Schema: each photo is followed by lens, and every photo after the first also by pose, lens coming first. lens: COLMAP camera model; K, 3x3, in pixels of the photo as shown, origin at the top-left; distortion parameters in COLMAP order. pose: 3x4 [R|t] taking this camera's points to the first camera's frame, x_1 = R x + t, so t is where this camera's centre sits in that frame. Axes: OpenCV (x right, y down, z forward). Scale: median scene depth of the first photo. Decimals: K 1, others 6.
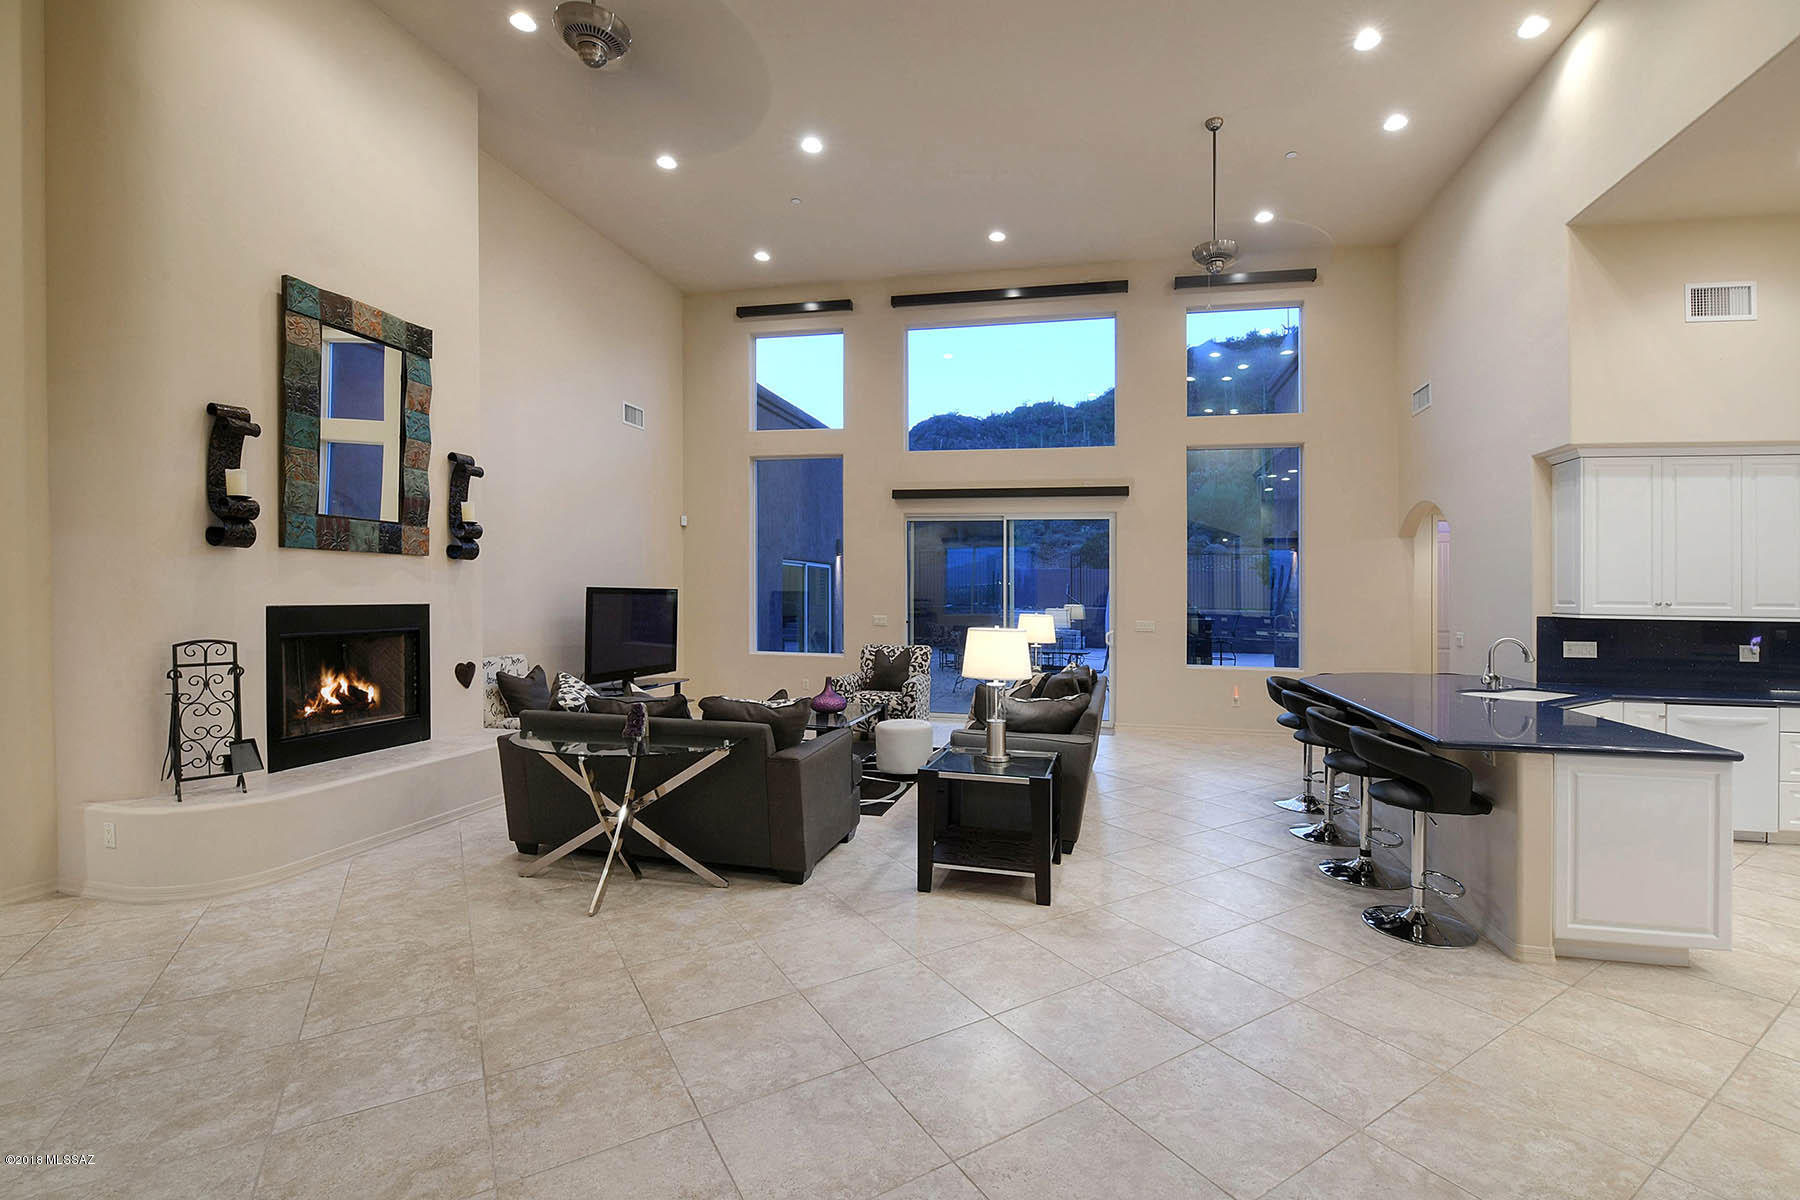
lens RADIAL K [[757.9, 0, 924.6], [0, 757.9, 600.2], [0, 0, 1]] dist [-0.009164, -0.004267]
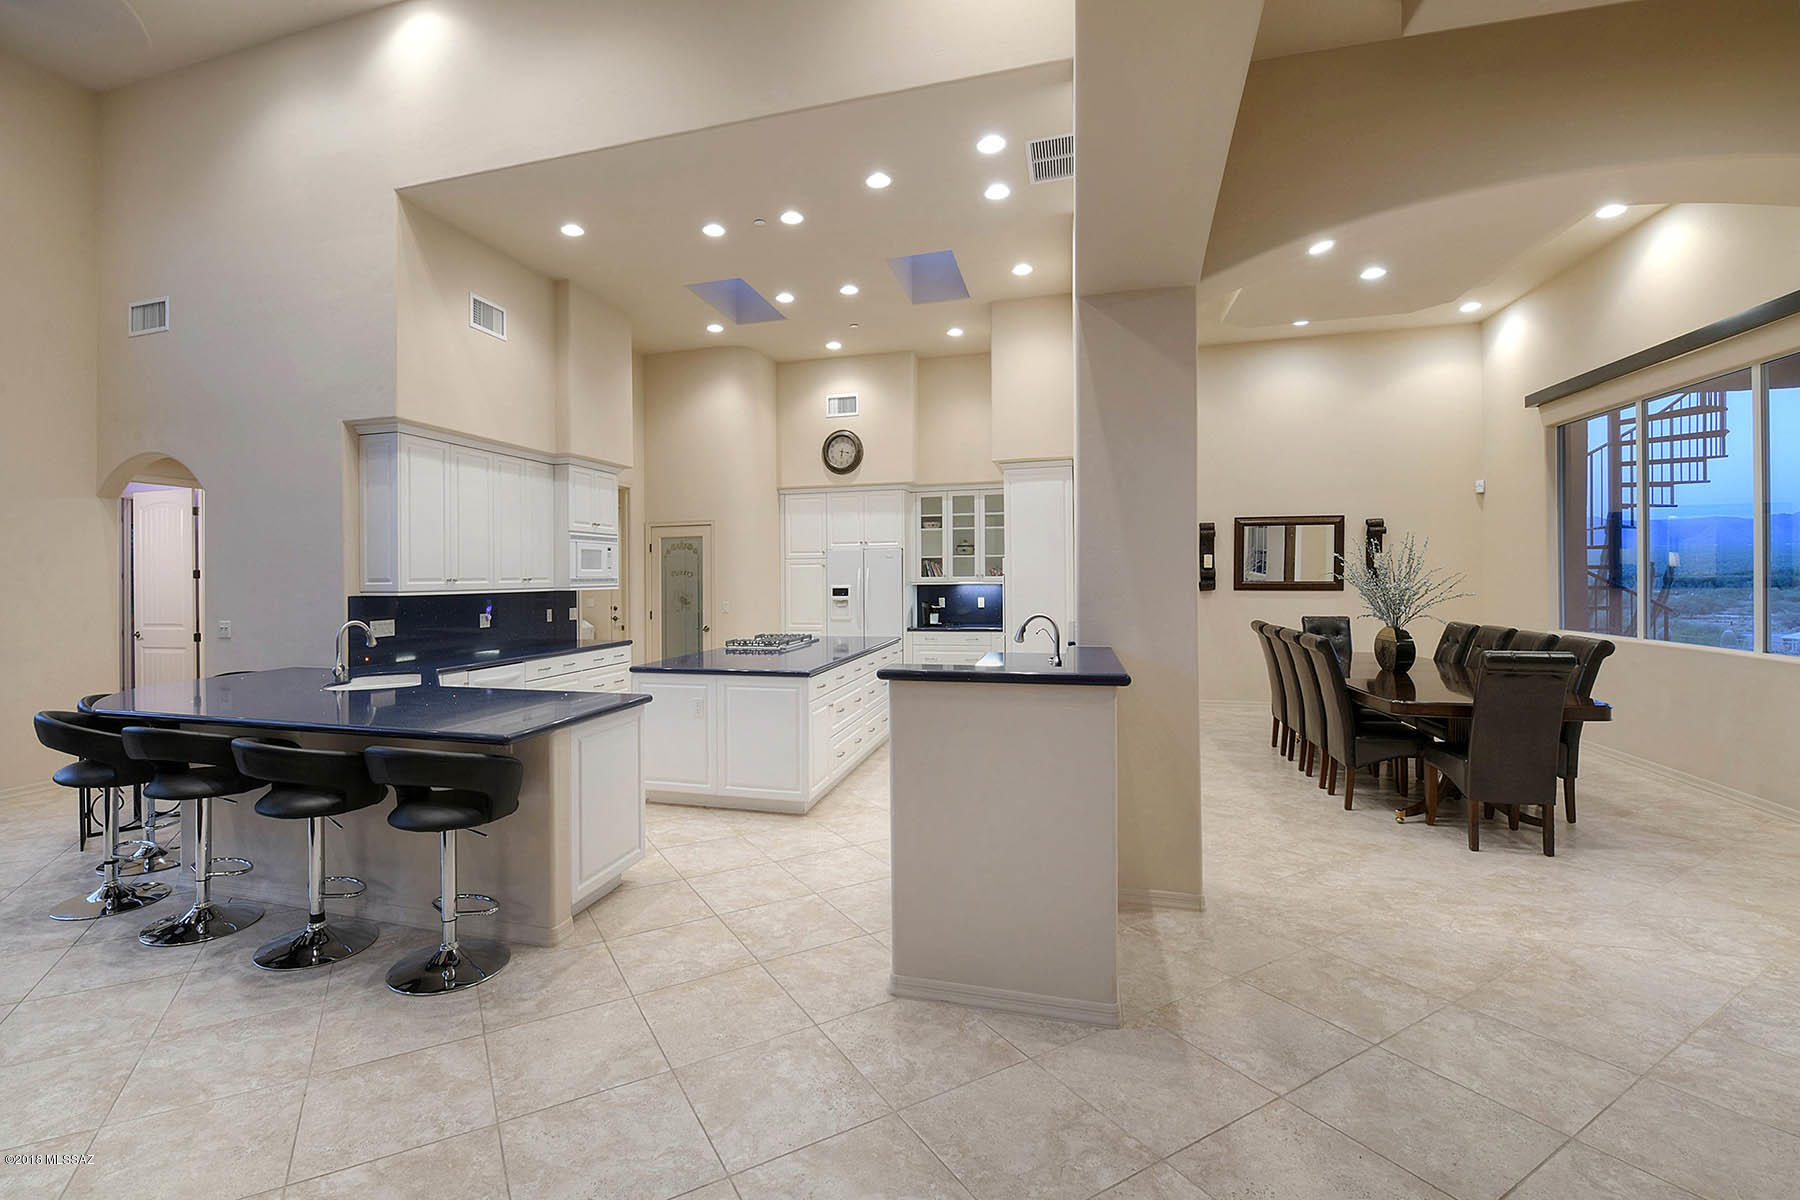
lens RADIAL K [[804.1, 0, 878.1], [0, 804.1, 581.2], [0, 0, 1]] dist [-0.010405, -0.003847]
pose [[0.065288, -0.021232, 0.997641, -0.140761], [0.019799, 0.999604, 0.019978, -0.004537], [-0.997670, 0.018448, 0.065683, 0.324697]]
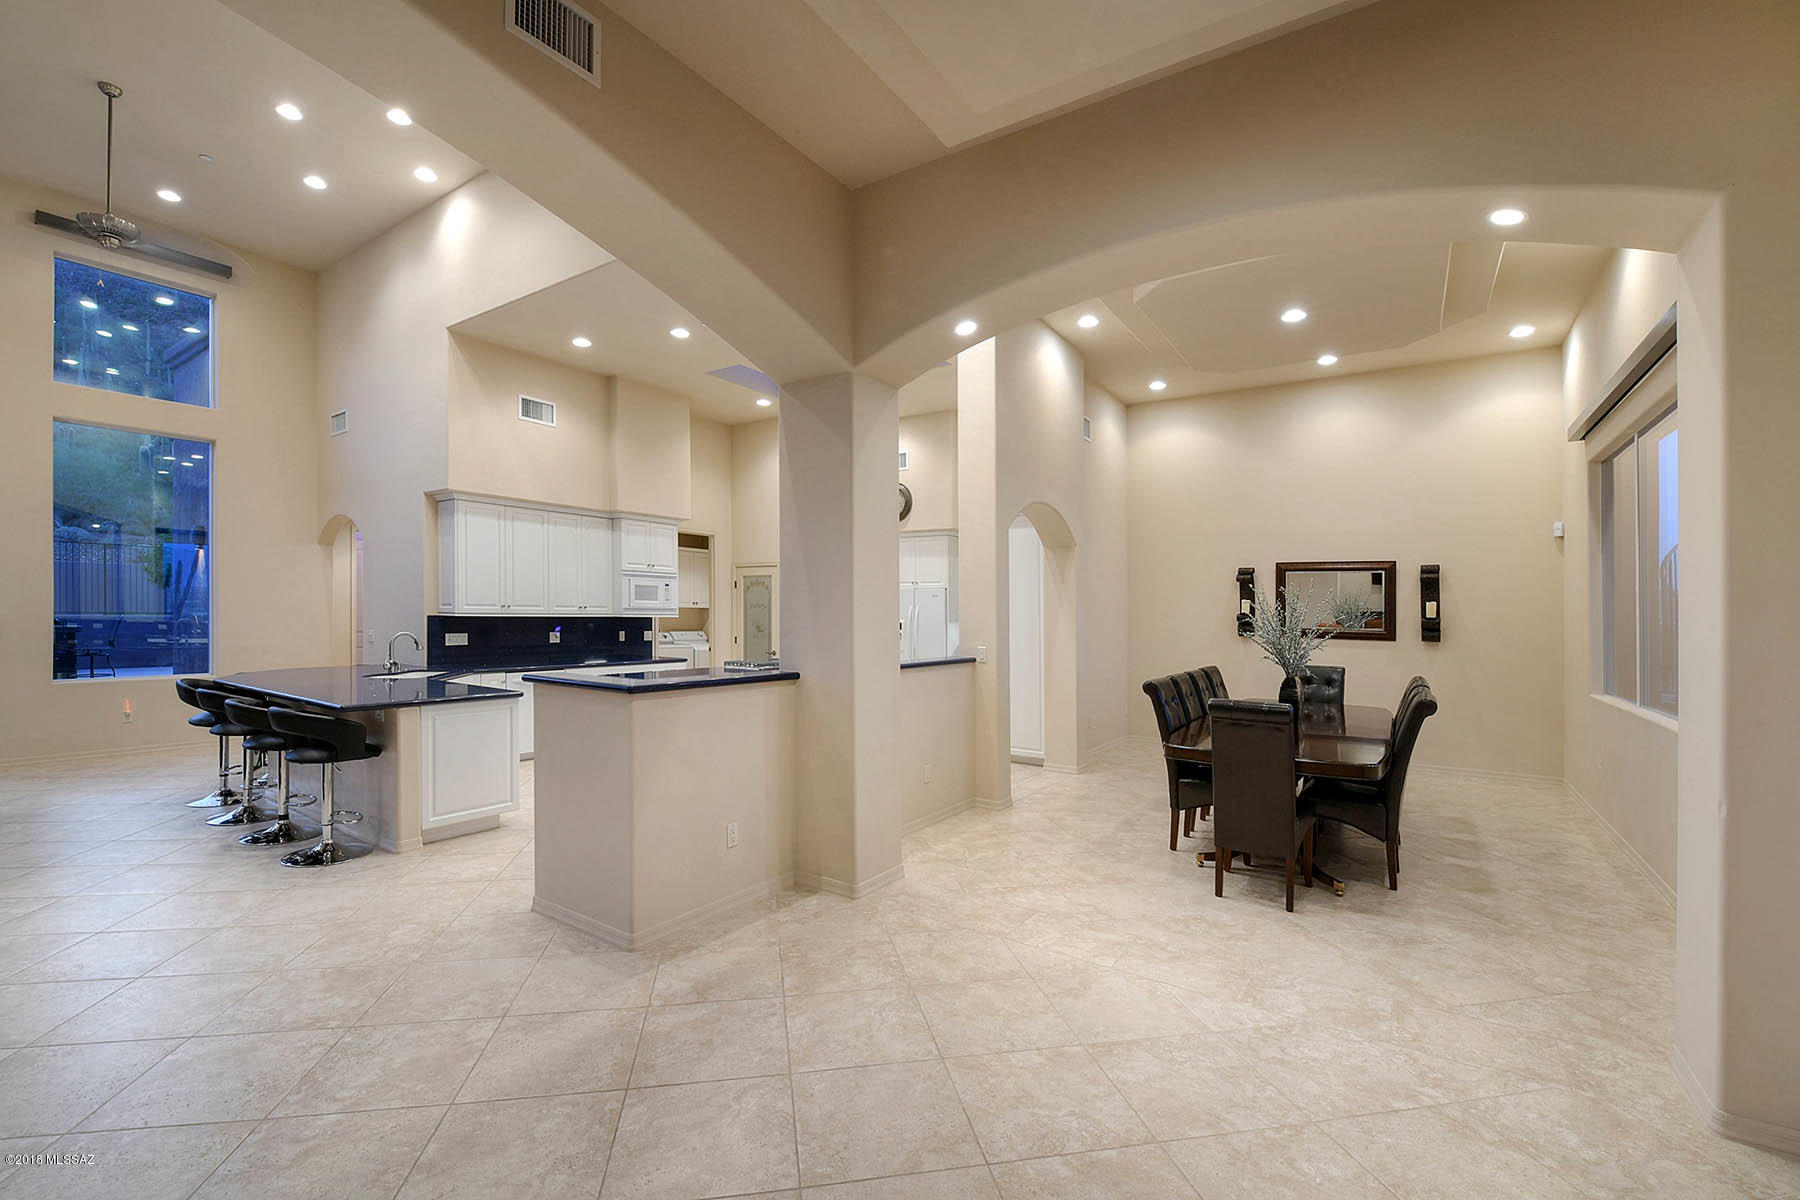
lens RADIAL K [[757.9, 0, 884.2], [0, 757.9, 611.4], [0, 0, 1]] dist [-0.009164, -0.004267]
pose [[0.363888, -0.006952, 0.931417, -0.140875], [-0.003158, 0.999957, 0.008697, 0.000762], [-0.931437, -0.006106, 0.363850, -0.255243]]
